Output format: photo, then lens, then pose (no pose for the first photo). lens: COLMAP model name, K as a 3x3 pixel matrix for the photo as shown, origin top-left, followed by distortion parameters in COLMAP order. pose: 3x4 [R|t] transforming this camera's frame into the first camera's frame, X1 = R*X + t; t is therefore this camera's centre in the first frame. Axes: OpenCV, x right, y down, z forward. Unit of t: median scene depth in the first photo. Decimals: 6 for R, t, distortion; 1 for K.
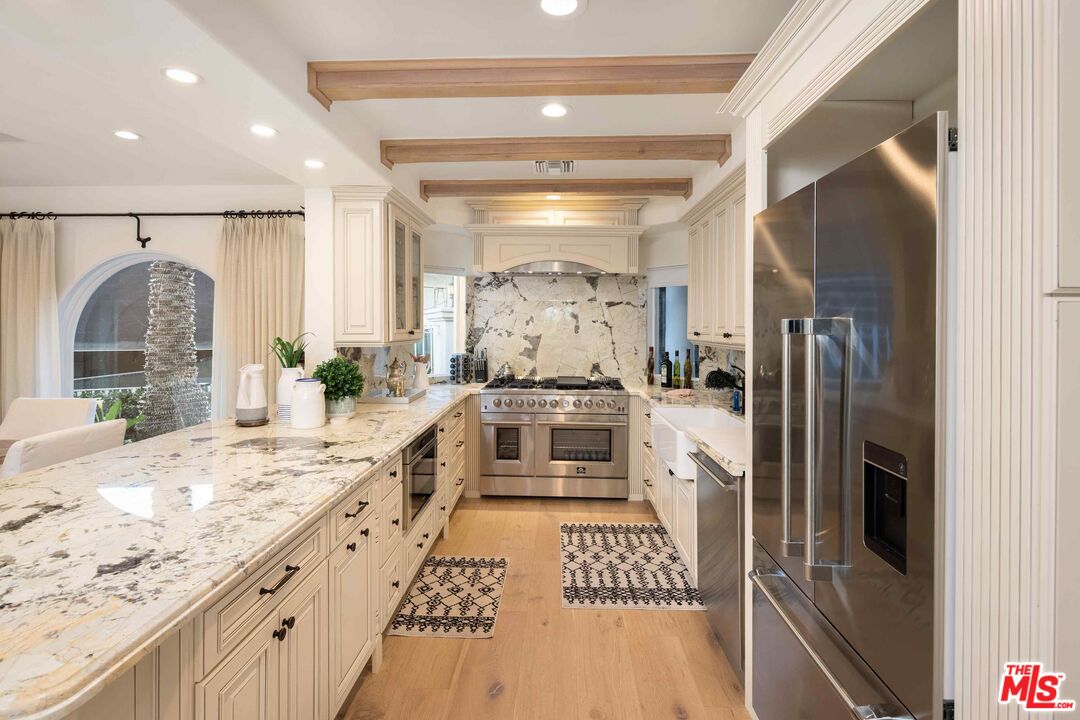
lens RADIAL K [[506.7, 0, 541.3], [0, 506.7, 327.9], [0, 0, 1]] dist [0.002705, -0.000508]
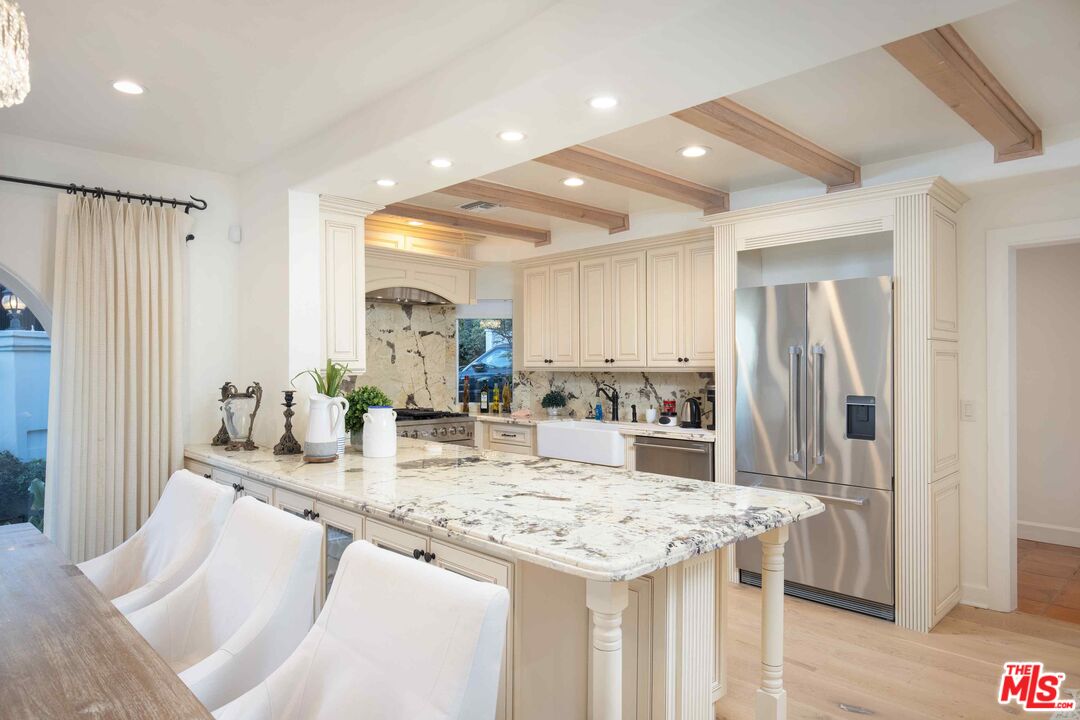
lens RADIAL K [[633.0, 0, 540.0], [0, 633.0, 360.0], [0, 0, 1]] dist [0.006737, 0.001199]
pose [[0.711615, -0.004381, 0.702556, -0.832223], [0.008496, 0.999961, -0.002370, 0.013838], [-0.702519, 0.007656, 0.711624, -0.047063]]
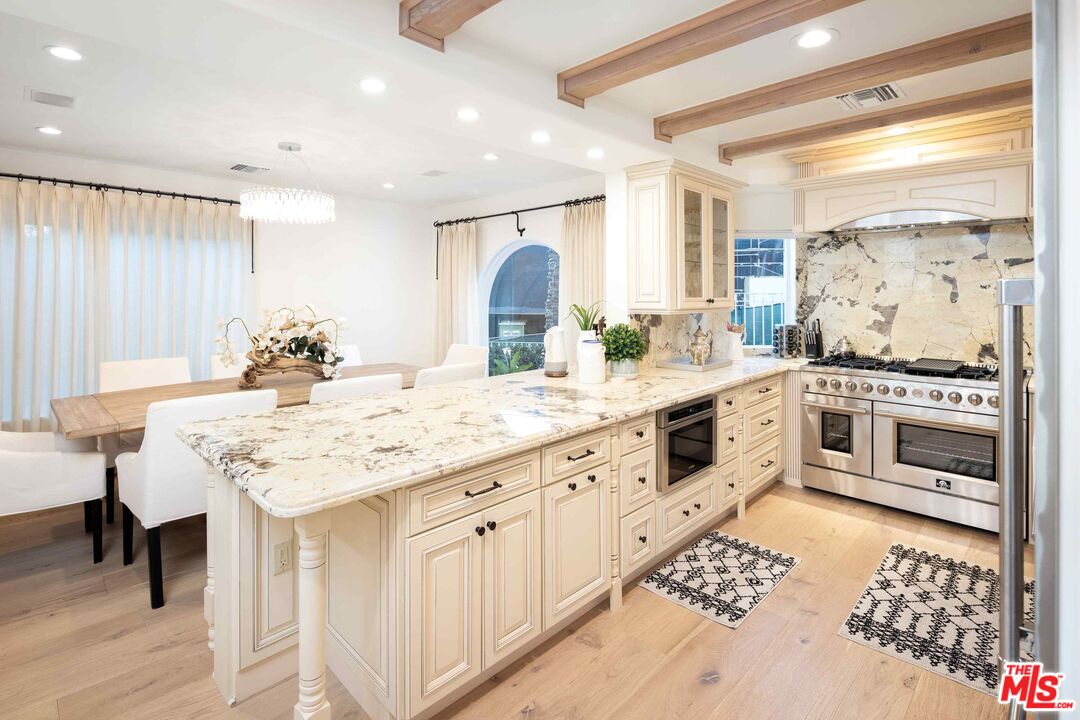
lens RADIAL K [[518.2, 0, 555.3], [0, 518.2, 294.1], [0, 0, 1]] dist [-0.001290, -0.001509]
pose [[0.750677, -0.005590, -0.660646, 0.196503], [0.002566, 0.999981, -0.005545, 0.000875], [0.660664, 0.002467, 0.750678, 0.047453]]
